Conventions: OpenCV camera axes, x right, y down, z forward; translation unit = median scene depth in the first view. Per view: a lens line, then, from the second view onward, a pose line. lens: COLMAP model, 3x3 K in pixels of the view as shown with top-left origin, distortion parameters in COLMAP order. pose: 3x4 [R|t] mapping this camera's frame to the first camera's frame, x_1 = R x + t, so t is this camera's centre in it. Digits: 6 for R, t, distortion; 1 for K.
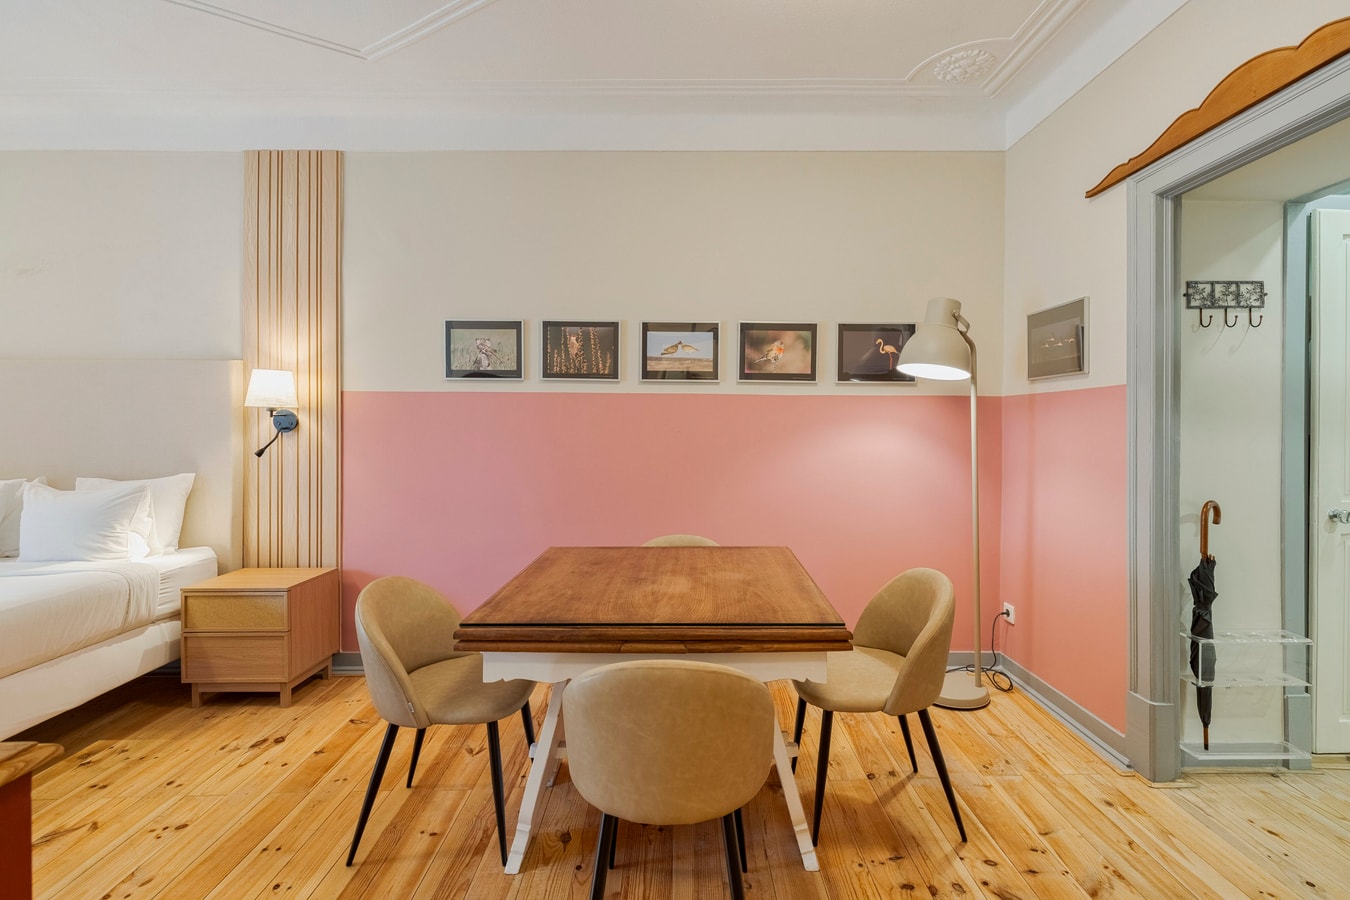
lens RADIAL K [[607.5, 0, 682.0], [0, 607.5, 428.1], [0, 0, 1]] dist [0.007169, -0.000172]
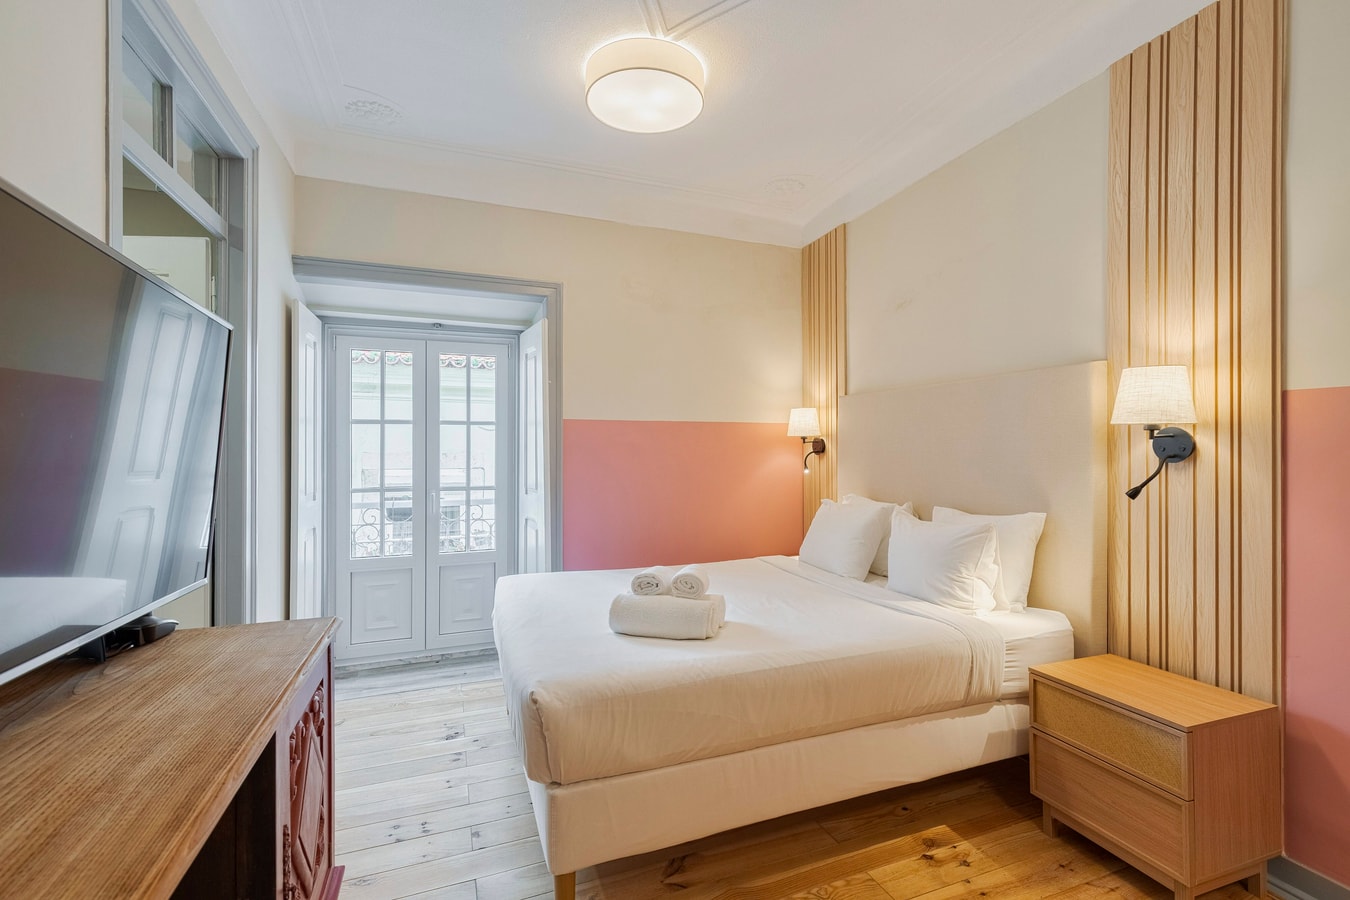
lens RADIAL K [[607.5, 0, 680.1], [0, 607.5, 449.7], [0, 0, 1]] dist [0.007169, -0.000172]
pose [[0.342428, -0.001467, -0.939543, -0.222093], [0.000626, 0.999999, -0.001333, -0.006141], [0.939544, -0.000132, 0.342428, 0.287987]]
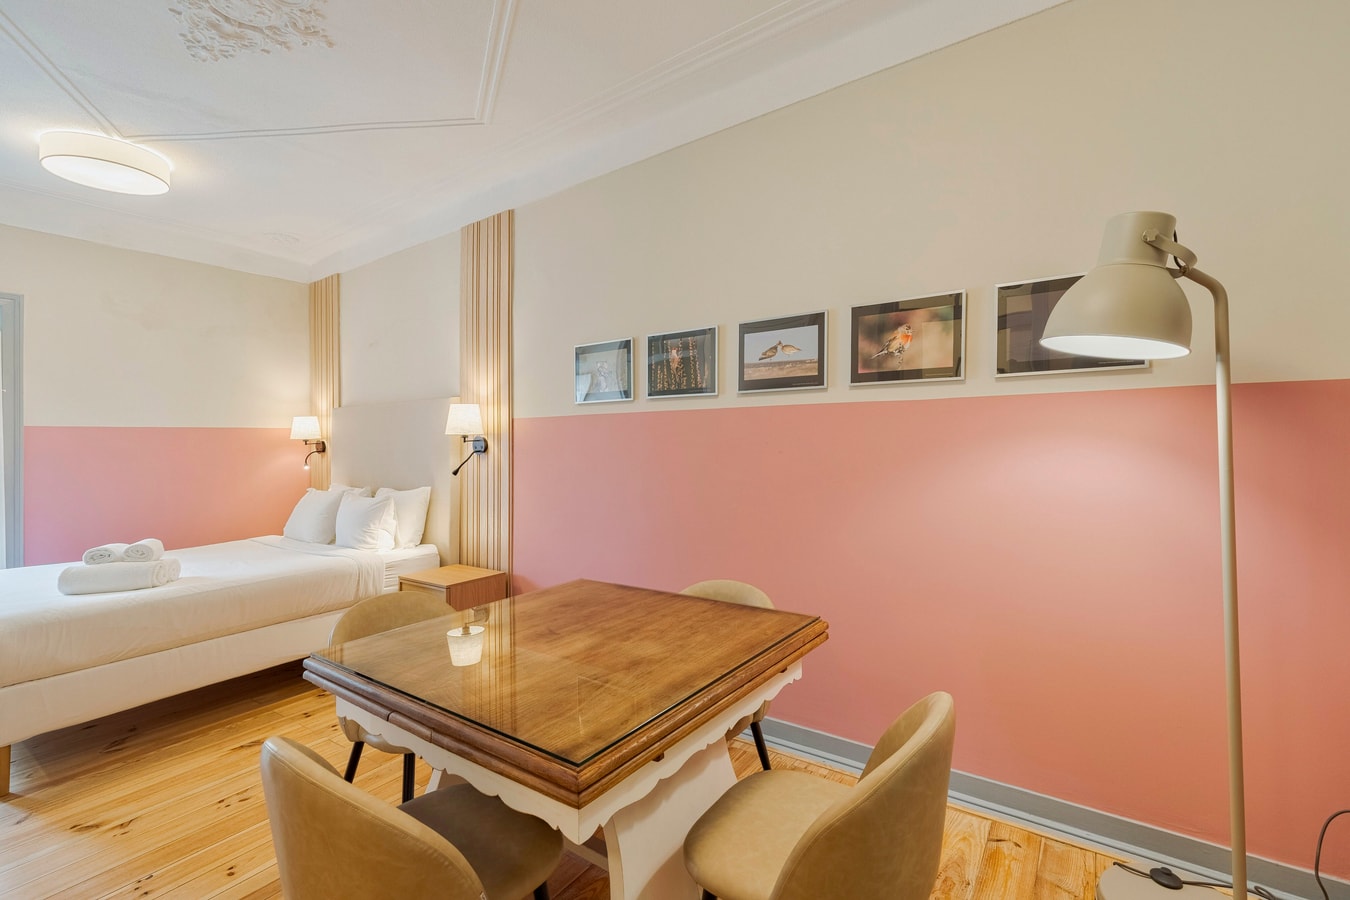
lens RADIAL K [[607.5, 0, 663.5], [0, 607.5, 434.8], [0, 0, 1]] dist [0.007169, -0.000172]
pose [[0.802601, -0.022194, -0.596104, 0.354873], [0.018394, 0.999753, -0.012456, -0.010497], [0.596233, -0.000967, 0.802811, 0.255081]]
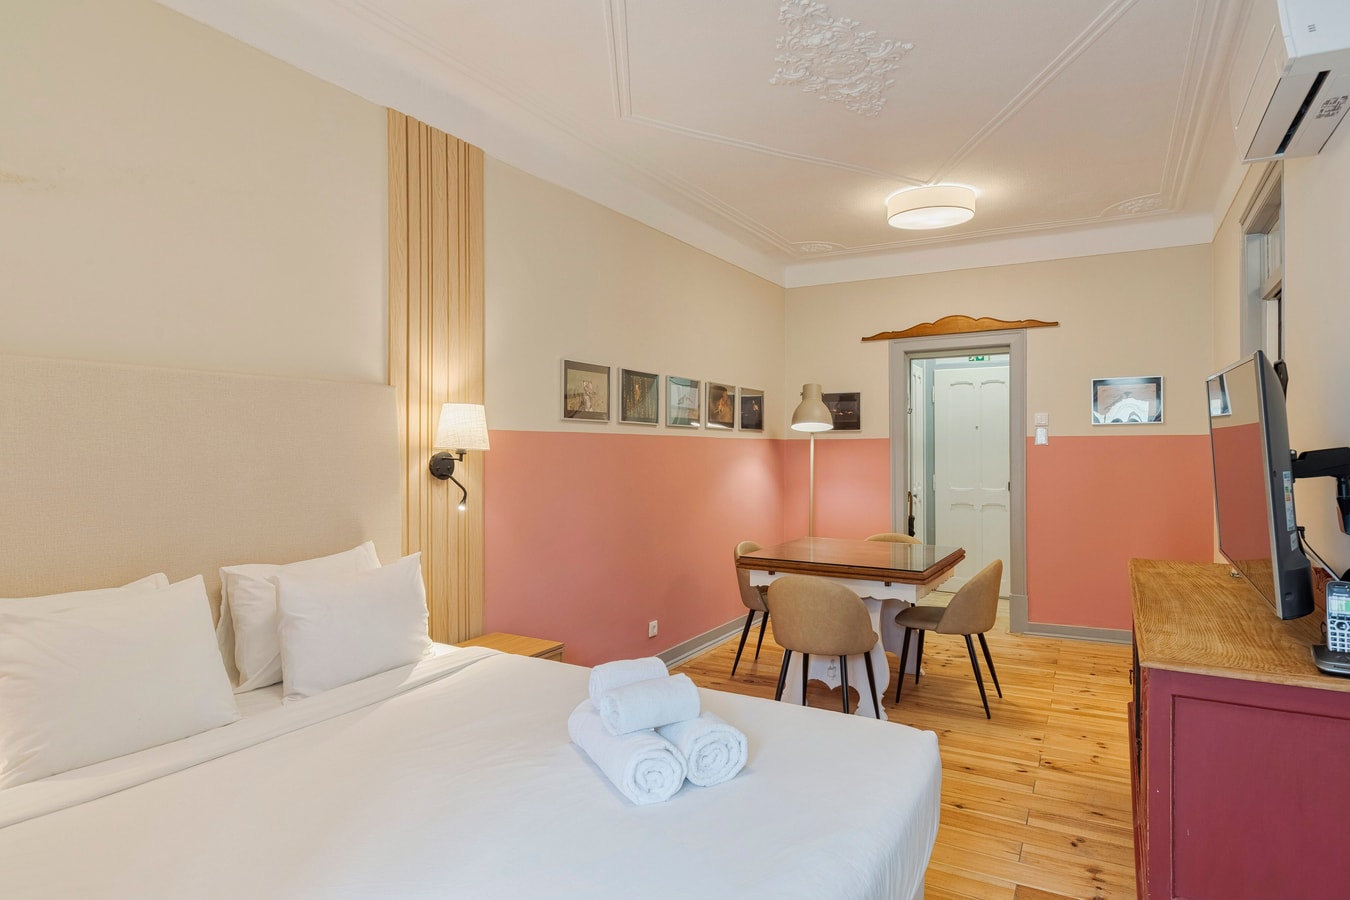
lens RADIAL K [[763.9, 0, 675.6], [0, 763.9, 452.3], [0, 0, 1]] dist [0.015402, -0.003201]
pose [[0.508736, -0.007667, 0.860889, -1.372759], [0.007228, 0.999963, 0.004634, -0.031483], [-0.860892, 0.003865, 0.508772, 0.217325]]
